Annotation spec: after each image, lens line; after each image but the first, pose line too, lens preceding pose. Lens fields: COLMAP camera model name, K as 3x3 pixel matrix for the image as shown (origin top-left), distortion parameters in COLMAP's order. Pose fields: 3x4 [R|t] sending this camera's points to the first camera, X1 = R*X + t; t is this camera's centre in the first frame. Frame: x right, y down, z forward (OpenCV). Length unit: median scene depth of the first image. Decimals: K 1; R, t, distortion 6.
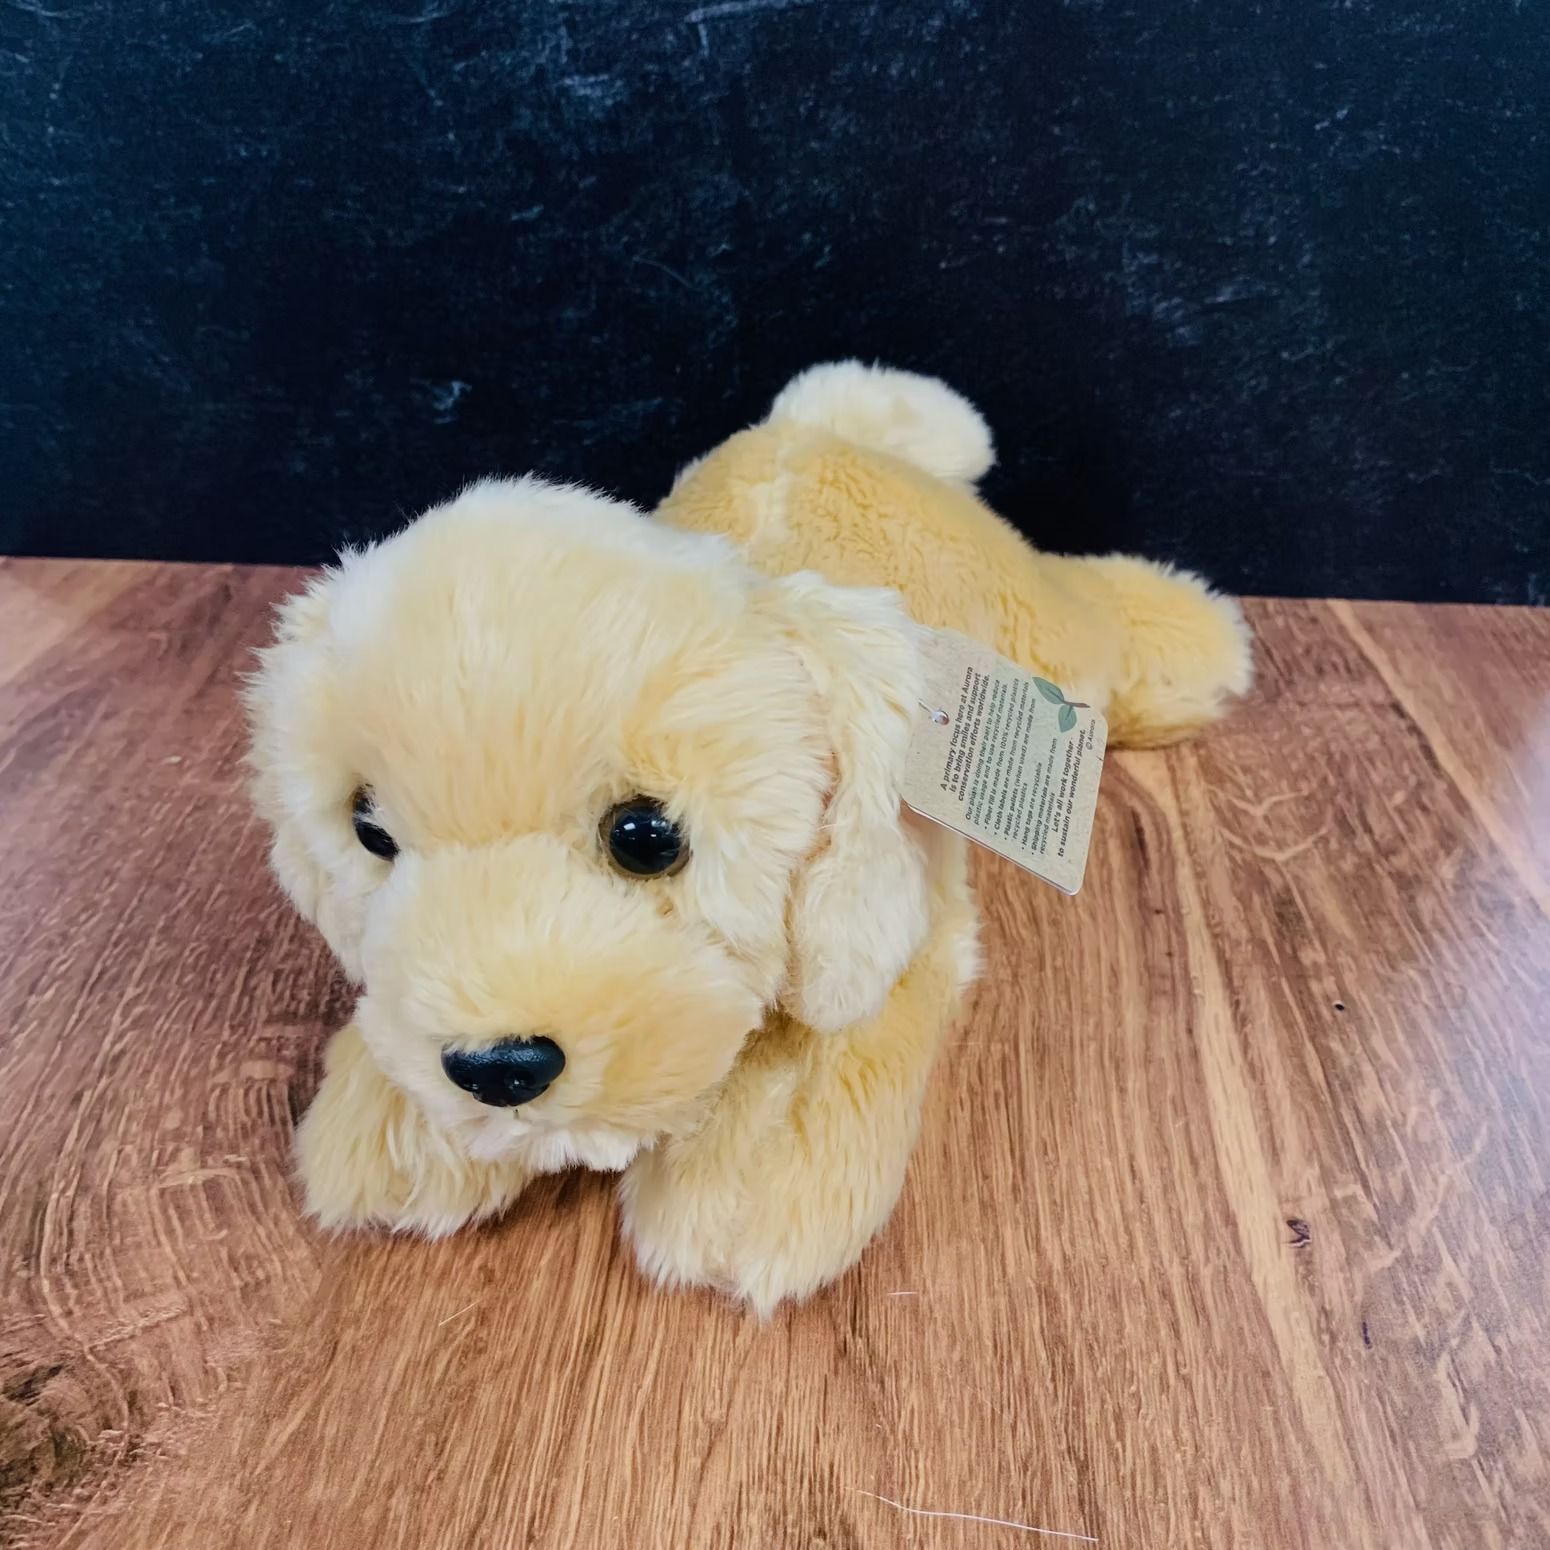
lens RADIAL K [[1592.4, 0, 779.2], [0, 1592.4, 755.7], [0, 0, 1]] dist [0.064890, -0.222070]
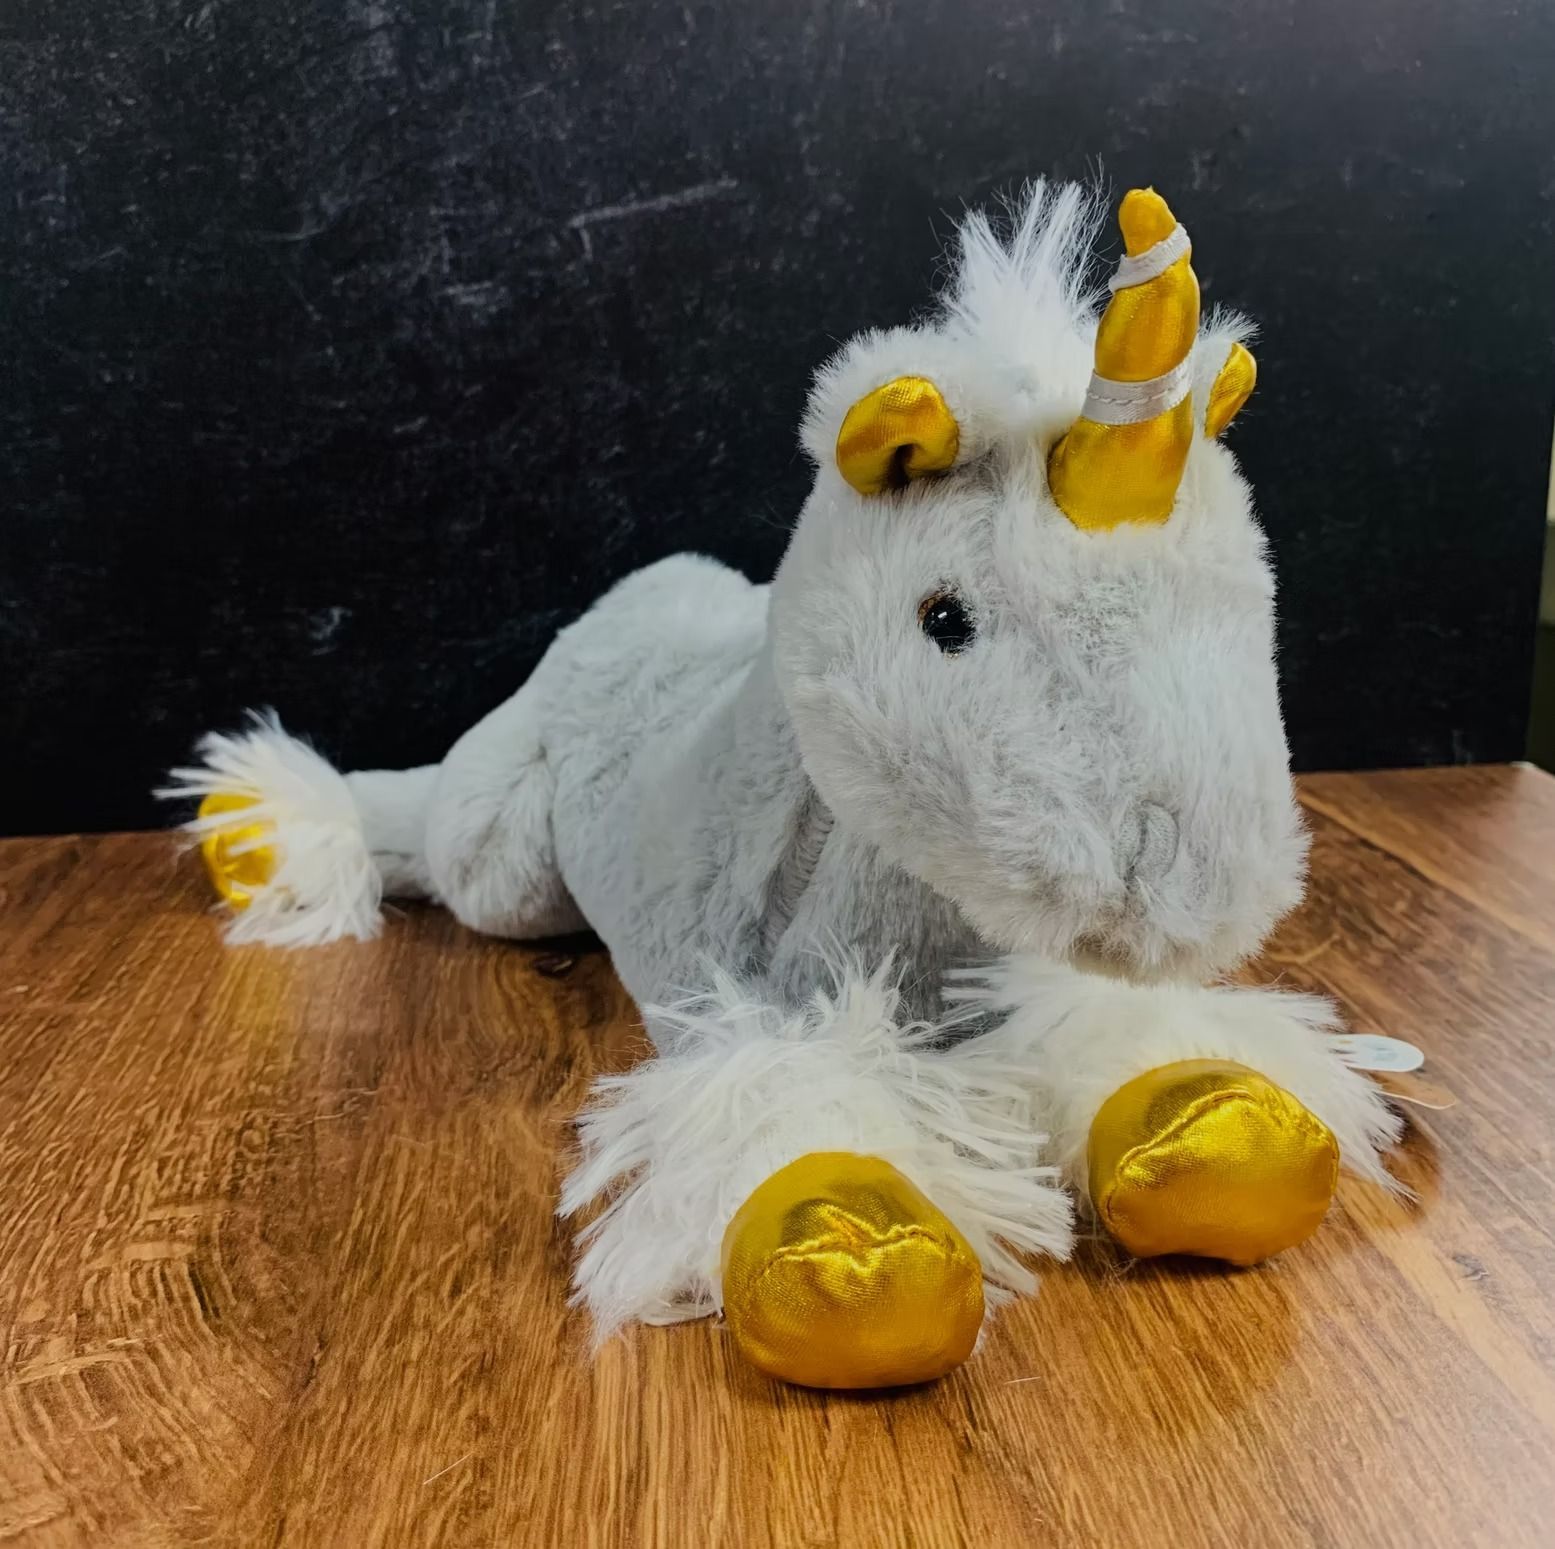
lens RADIAL K [[1624.0, 0, 778.4], [0, 1624.0, 769.8], [0, 0, 1]] dist [-0.047507, 0.067733]
pose [[0.990104, -0.070442, 0.121373, -0.091356], [0.102583, 0.953489, -0.283436, 0.209034], [-0.095762, 0.293082, 0.951279, 0.140653]]
